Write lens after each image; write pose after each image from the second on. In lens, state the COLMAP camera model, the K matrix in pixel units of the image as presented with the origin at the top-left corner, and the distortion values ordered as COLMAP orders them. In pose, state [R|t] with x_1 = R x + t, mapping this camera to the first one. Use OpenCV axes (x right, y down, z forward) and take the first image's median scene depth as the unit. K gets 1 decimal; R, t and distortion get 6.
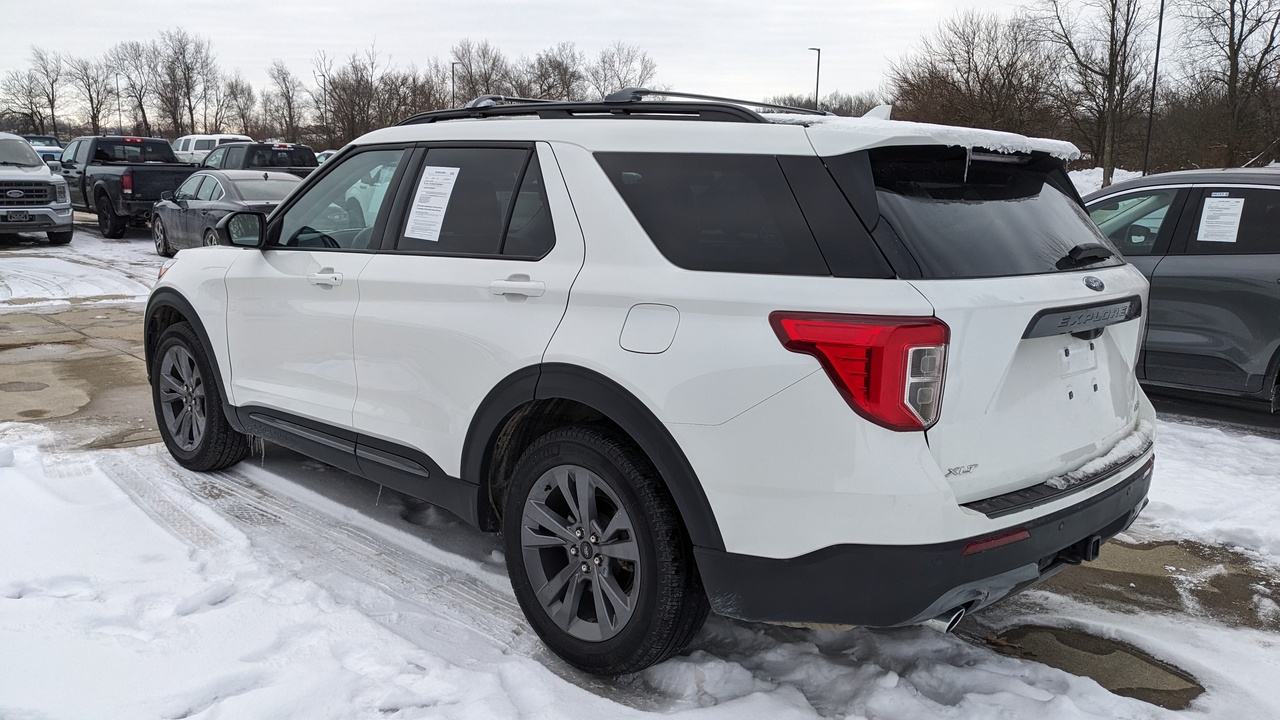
lens RADIAL K [[1140.5, 0, 640.0], [0, 1140.5, 360.0], [0, 0, 1]] dist [0.000534, -0.016243]
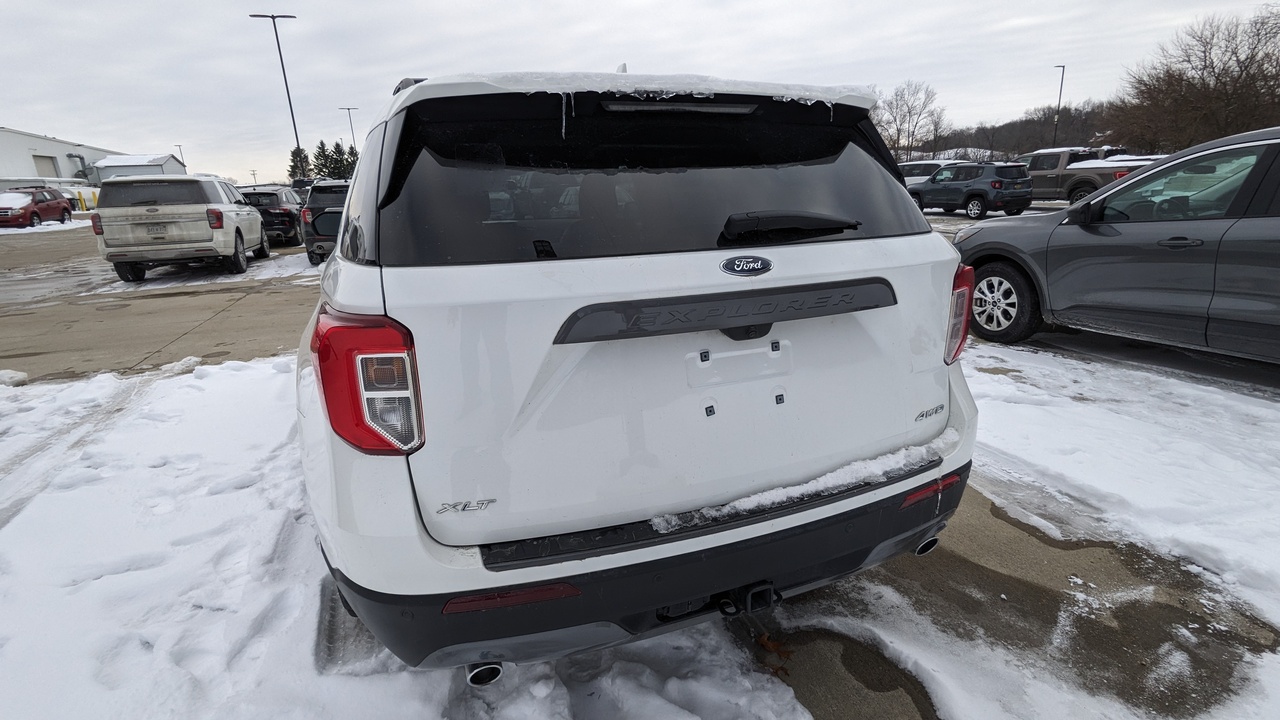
lens RADIAL K [[662.7, 0, 640.0], [0, 662.7, 360.0], [0, 0, 1]] dist [-0.000483, 0.000161]
pose [[0.900742, 0.056740, -0.430633, 0.355622], [-0.013744, 0.994658, 0.102308, -0.033150], [0.434137, -0.086235, 0.896710, 0.389932]]
